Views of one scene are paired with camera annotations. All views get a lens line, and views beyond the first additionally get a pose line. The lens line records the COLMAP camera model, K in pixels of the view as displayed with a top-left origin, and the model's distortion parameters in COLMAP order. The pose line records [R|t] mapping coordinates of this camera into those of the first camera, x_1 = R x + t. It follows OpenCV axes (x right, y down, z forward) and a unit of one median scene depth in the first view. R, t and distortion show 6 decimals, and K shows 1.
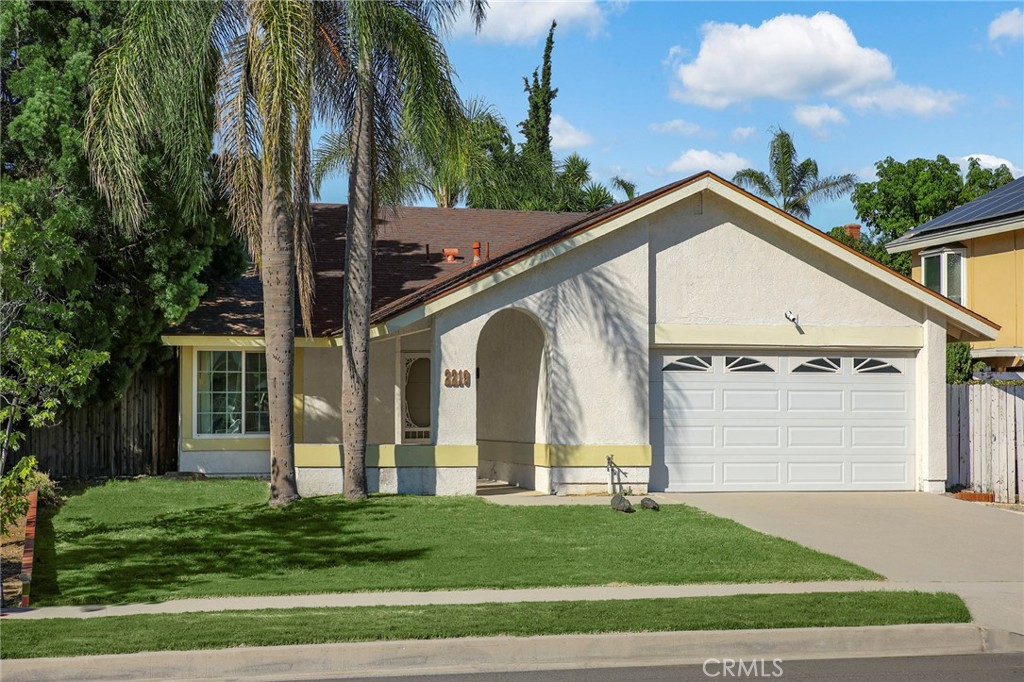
lens RADIAL K [[1612.8, 0, 512.0], [0, 1612.8, 341.0], [0, 0, 1]] dist [0.141928, 0.025523]
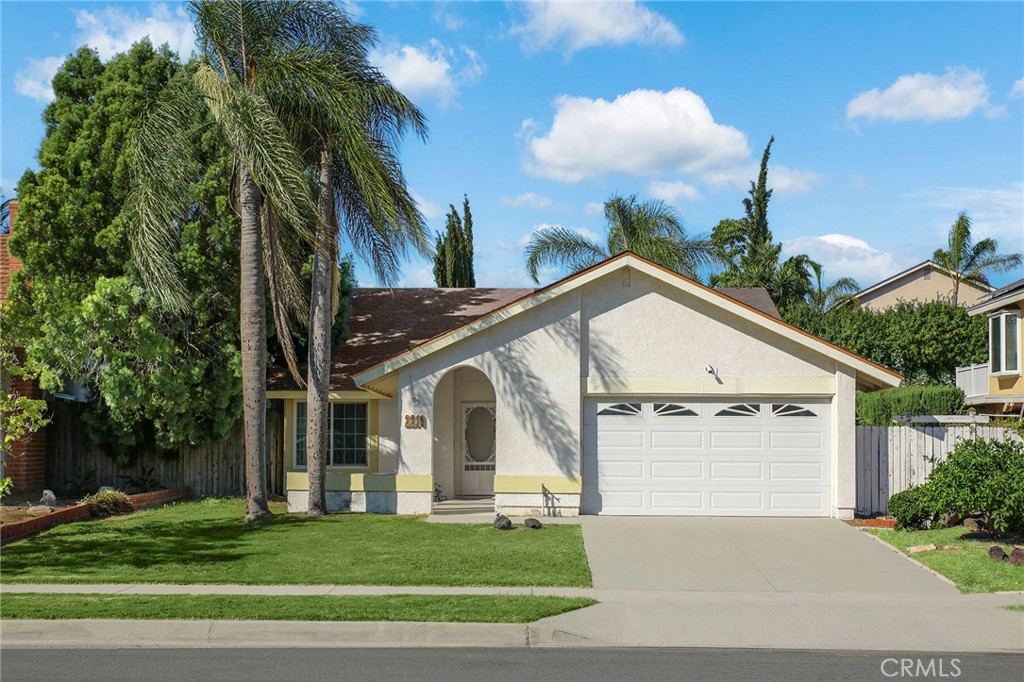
lens RADIAL K [[1271.7, 0, 512.1], [0, 1271.7, 362.6], [0, 0, 1]] dist [-0.018038, 0.228257]
pose [[0.963360, -0.015216, -0.267781, 0.281529], [0.007808, 0.999557, -0.028707, 0.005513], [0.268099, 0.025564, 0.963052, 0.054675]]
